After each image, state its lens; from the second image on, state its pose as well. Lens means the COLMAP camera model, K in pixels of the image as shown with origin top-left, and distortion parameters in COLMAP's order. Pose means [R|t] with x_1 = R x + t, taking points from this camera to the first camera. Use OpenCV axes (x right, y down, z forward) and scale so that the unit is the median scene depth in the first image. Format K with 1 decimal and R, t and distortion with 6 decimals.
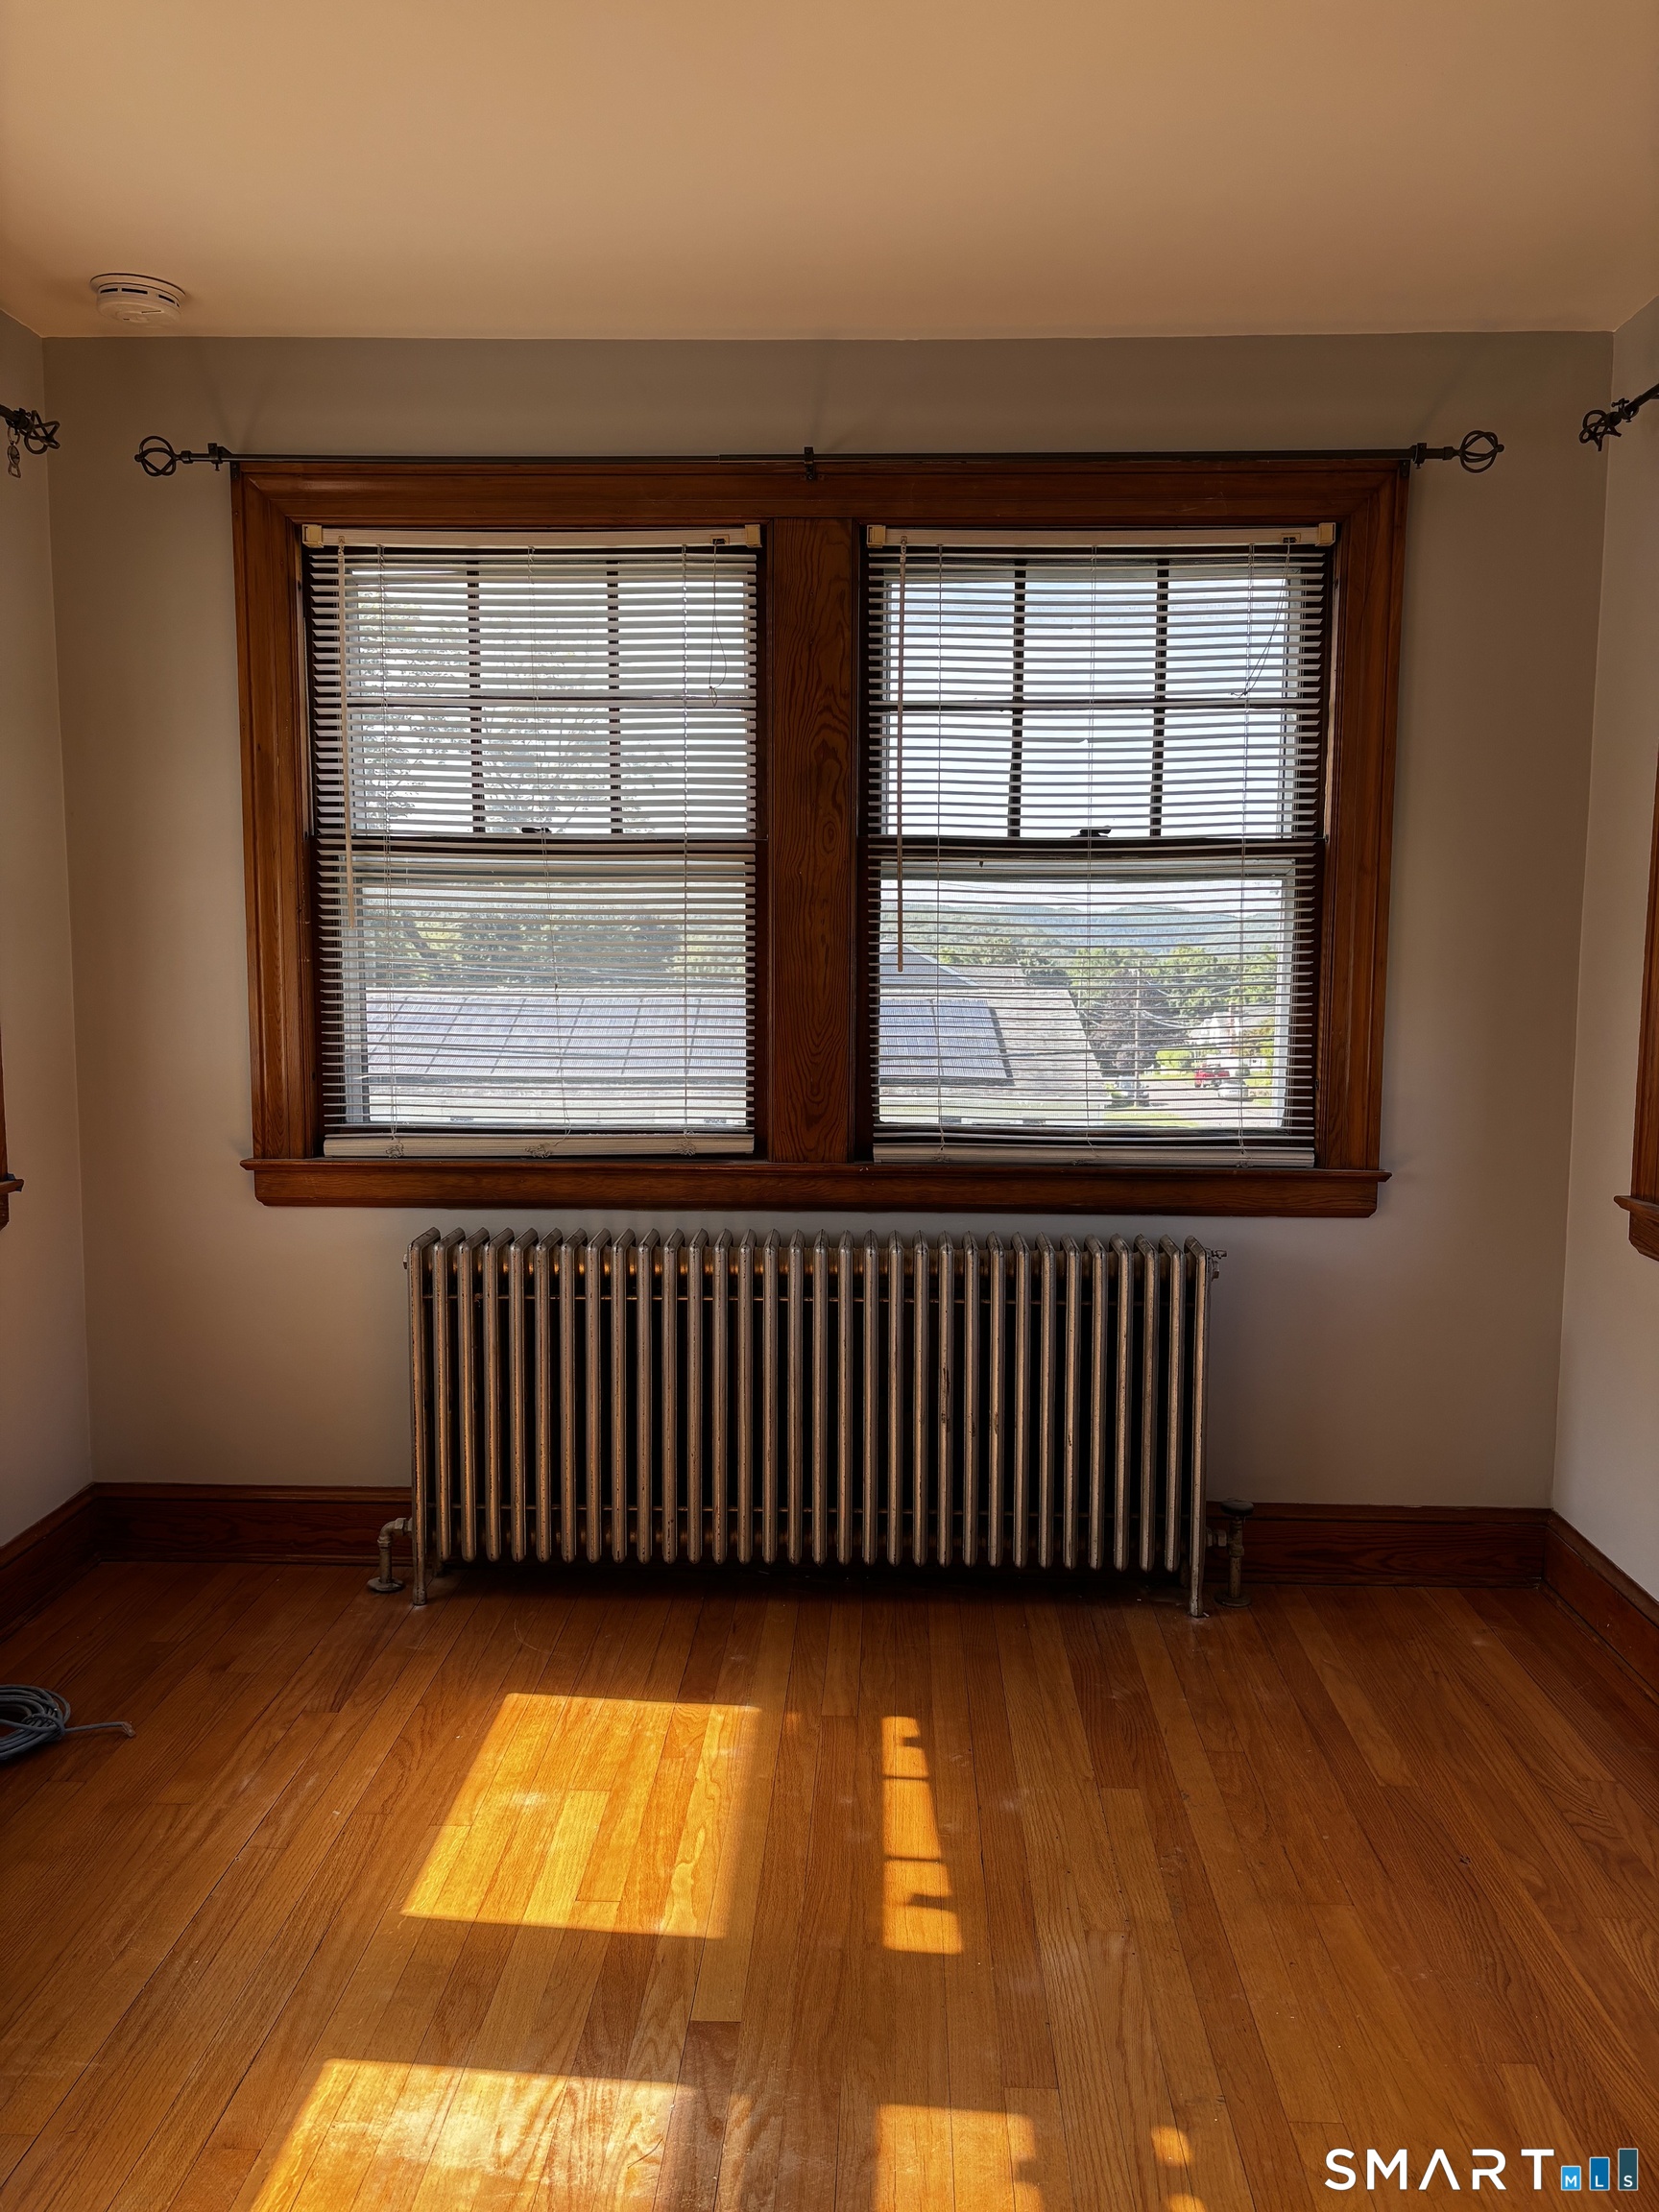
lens RADIAL K [[1656.1, 0, 829.5], [0, 1656.1, 1106.0], [0, 0, 1]] dist [0.044882, -0.000334]
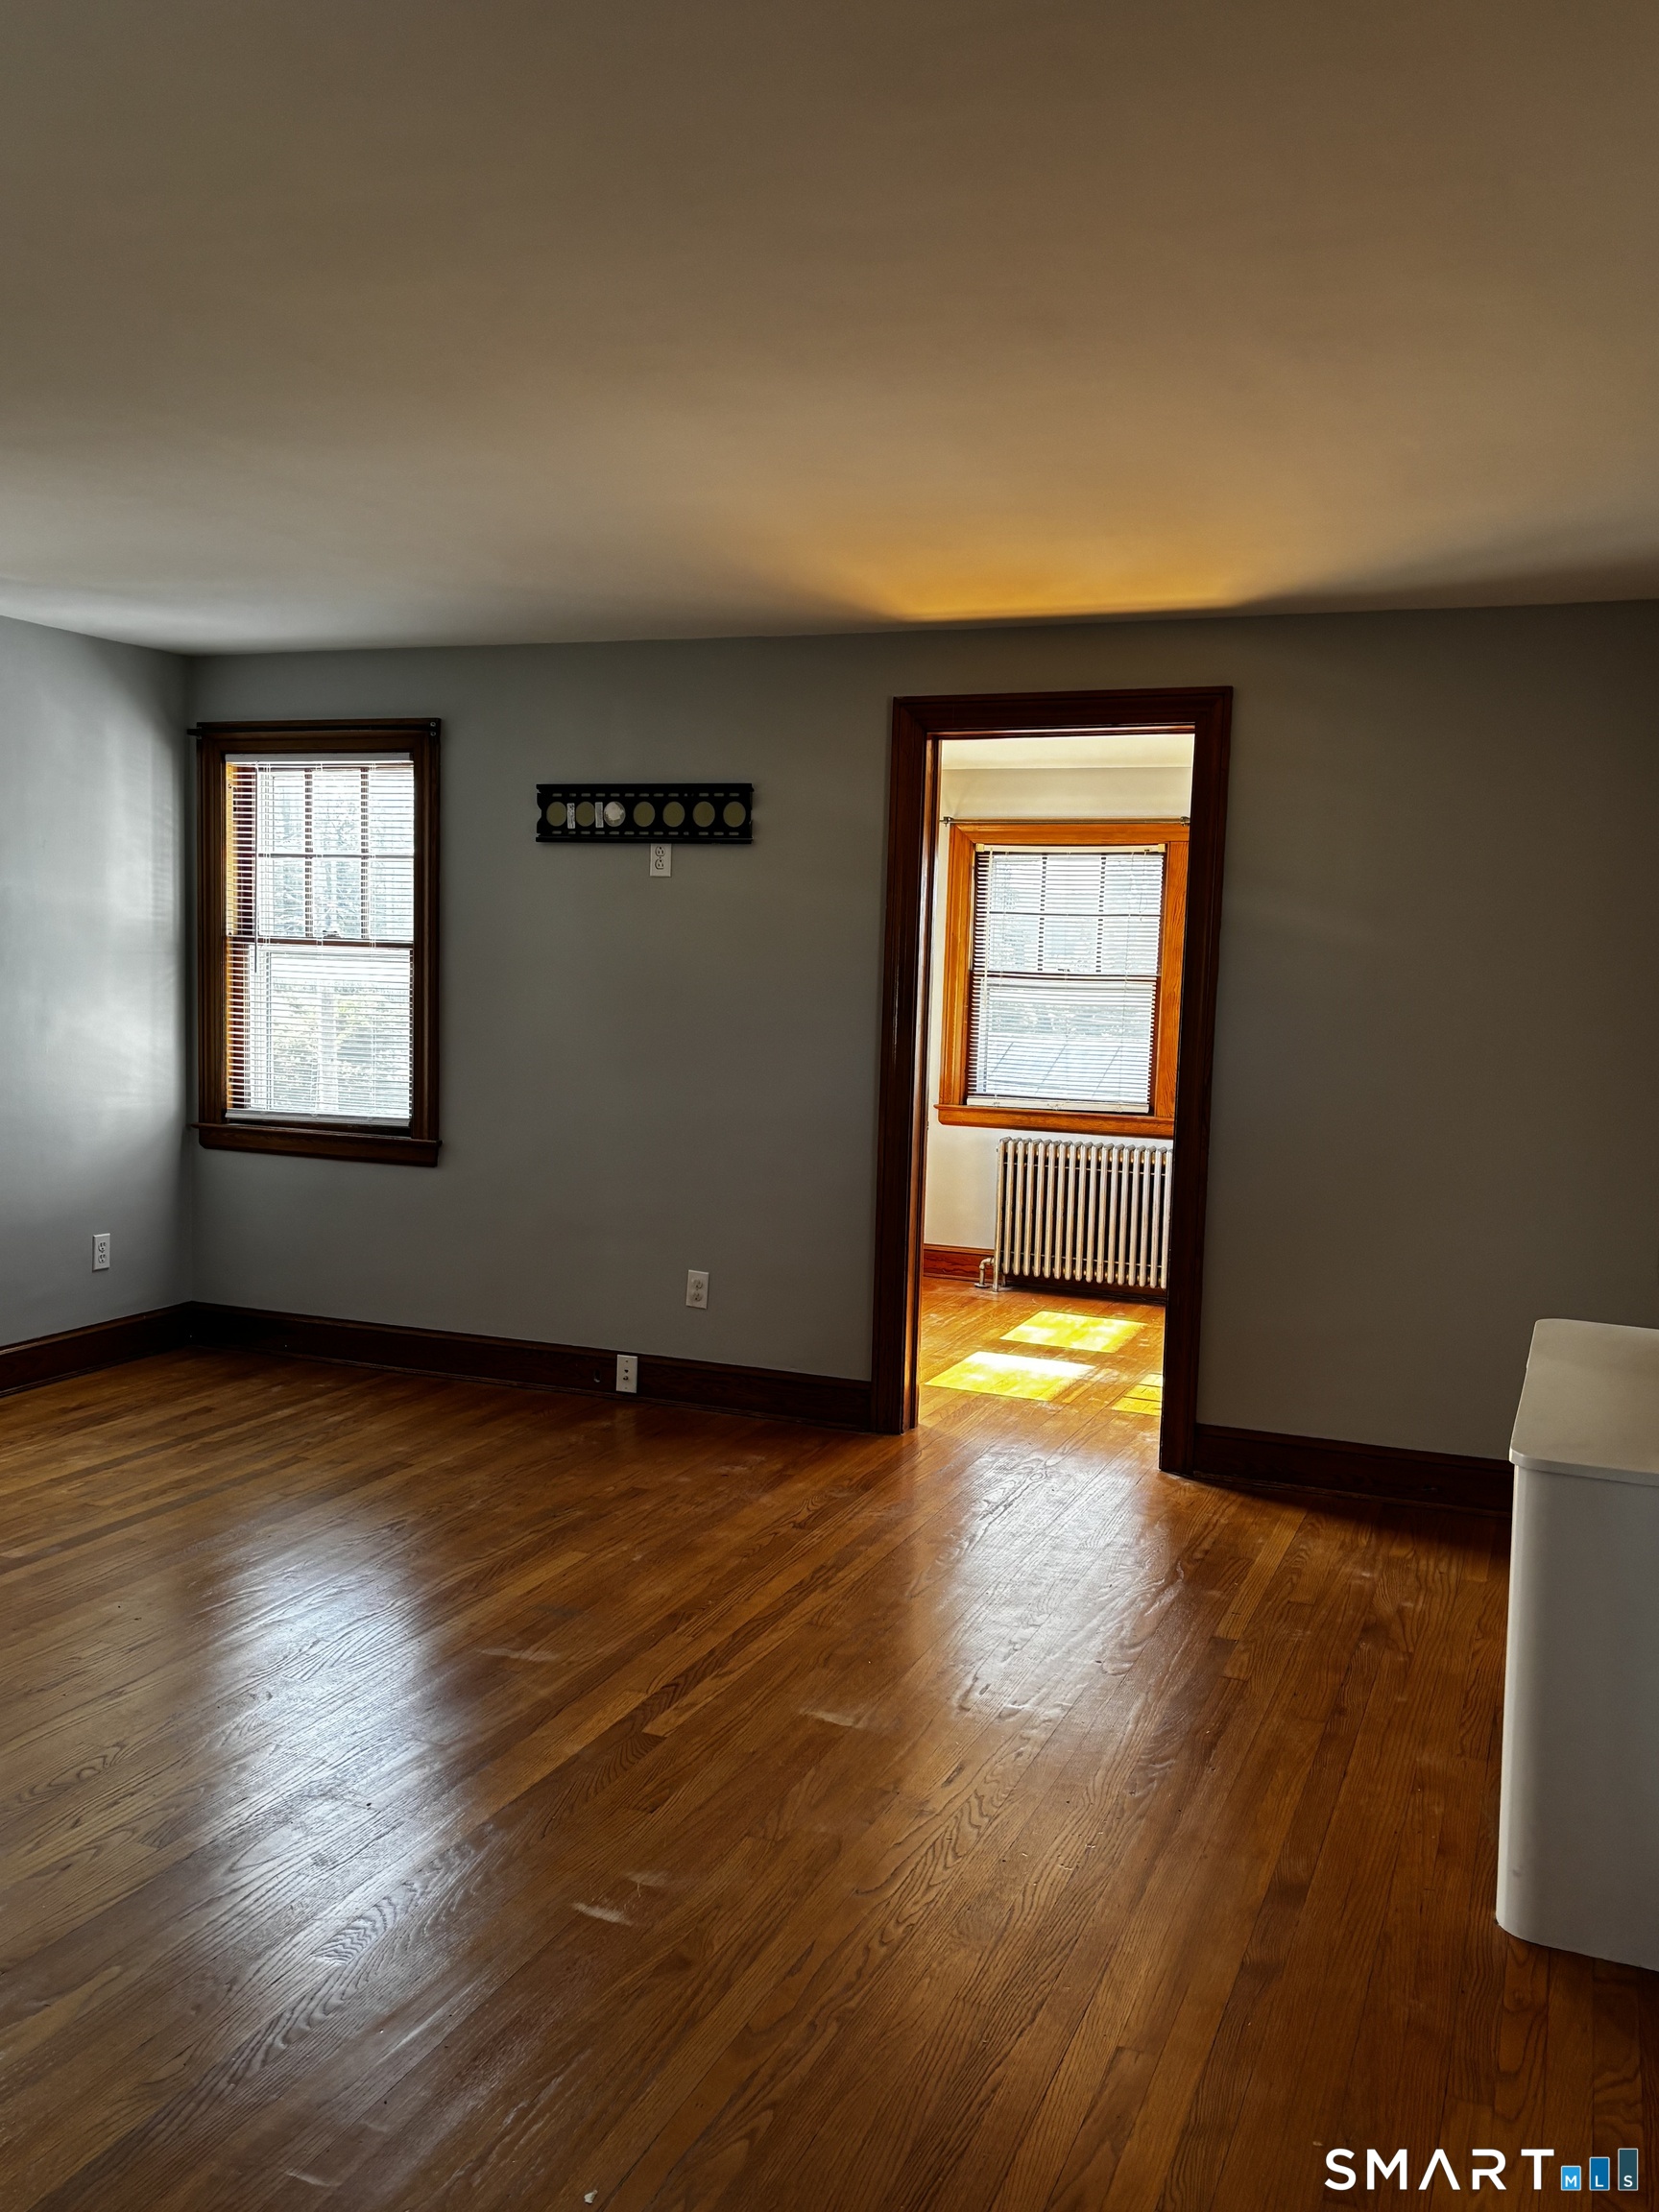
lens RADIAL K [[1739.5, 0, 829.5], [0, 1739.5, 1106.0], [0, 0, 1]] dist [0.000481, 0.000304]
pose [[0.935921, 0.052488, -0.348276, 0.380550], [-0.065407, 0.997535, -0.025430, 0.108187], [0.346082, 0.046580, 0.937047, -1.407932]]
